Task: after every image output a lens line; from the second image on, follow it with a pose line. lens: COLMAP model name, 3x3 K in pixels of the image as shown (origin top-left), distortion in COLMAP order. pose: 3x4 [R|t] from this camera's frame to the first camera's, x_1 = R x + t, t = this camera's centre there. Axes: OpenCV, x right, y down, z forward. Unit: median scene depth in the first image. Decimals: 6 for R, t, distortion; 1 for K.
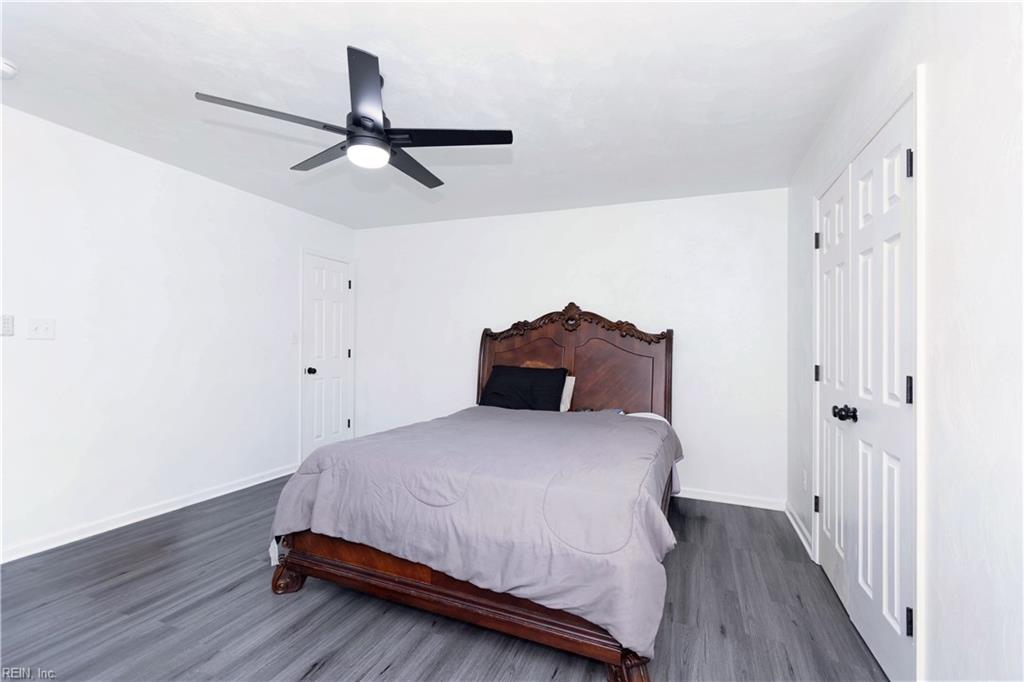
lens RADIAL K [[469.6, 0, 501.7], [0, 469.6, 351.2], [0, 0, 1]] dist [0.002714, -0.000713]
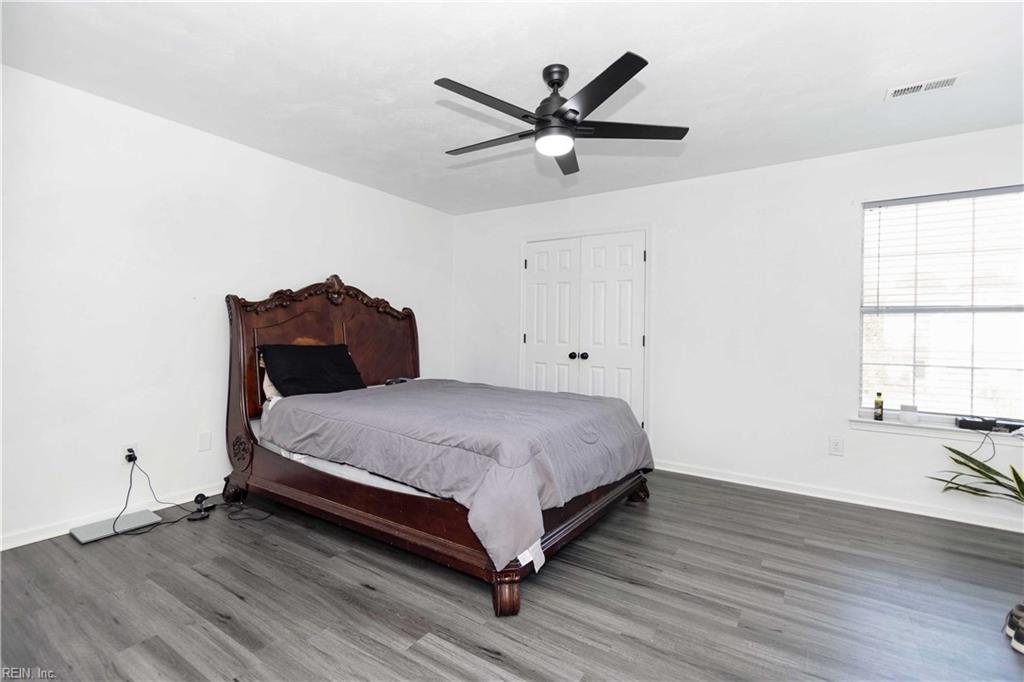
lens RADIAL K [[469.6, 0, 500.8], [0, 469.6, 332.6], [0, 0, 1]] dist [0.002714, -0.000713]
pose [[0.204992, -0.024828, 0.978449, -0.717844], [-0.003628, 0.999652, 0.026126, -0.012673], [-0.978757, -0.008905, 0.204831, 0.467629]]
